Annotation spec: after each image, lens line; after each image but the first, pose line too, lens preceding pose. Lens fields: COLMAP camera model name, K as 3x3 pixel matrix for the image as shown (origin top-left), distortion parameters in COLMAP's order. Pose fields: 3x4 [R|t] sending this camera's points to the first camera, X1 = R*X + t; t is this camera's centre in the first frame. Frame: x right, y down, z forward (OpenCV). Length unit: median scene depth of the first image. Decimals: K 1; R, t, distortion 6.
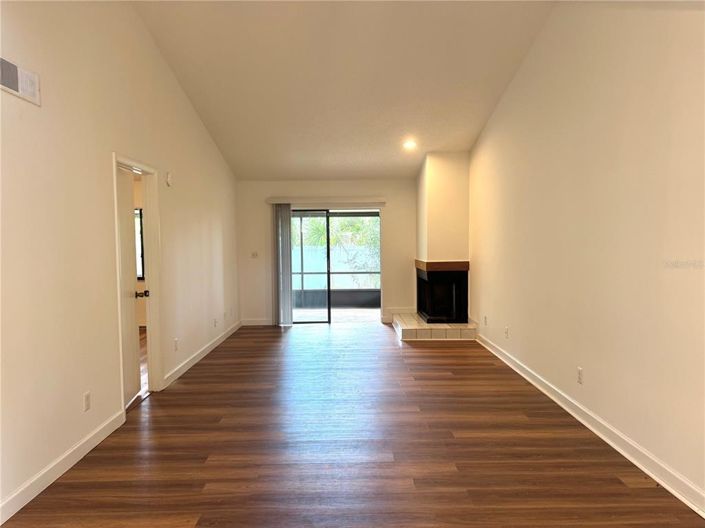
lens RADIAL K [[488.4, 0, 352.5], [0, 488.4, 264.0], [0, 0, 1]] dist [0.035294, -0.005361]
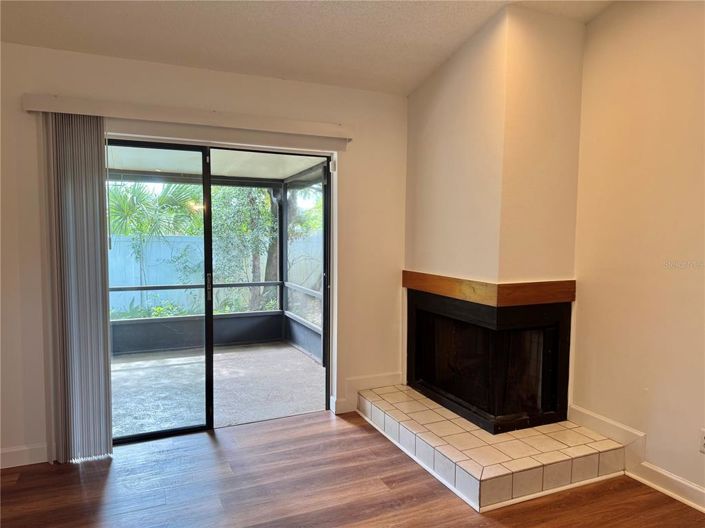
lens RADIAL K [[488.4, 0, 352.5], [0, 488.4, 264.0], [0, 0, 1]] dist [0.035294, -0.005361]
pose [[0.921836, -0.011270, 0.387415, -0.100528], [0.000380, 0.999603, 0.028174, -0.028903], [-0.387579, -0.025824, 0.921475, 0.601967]]
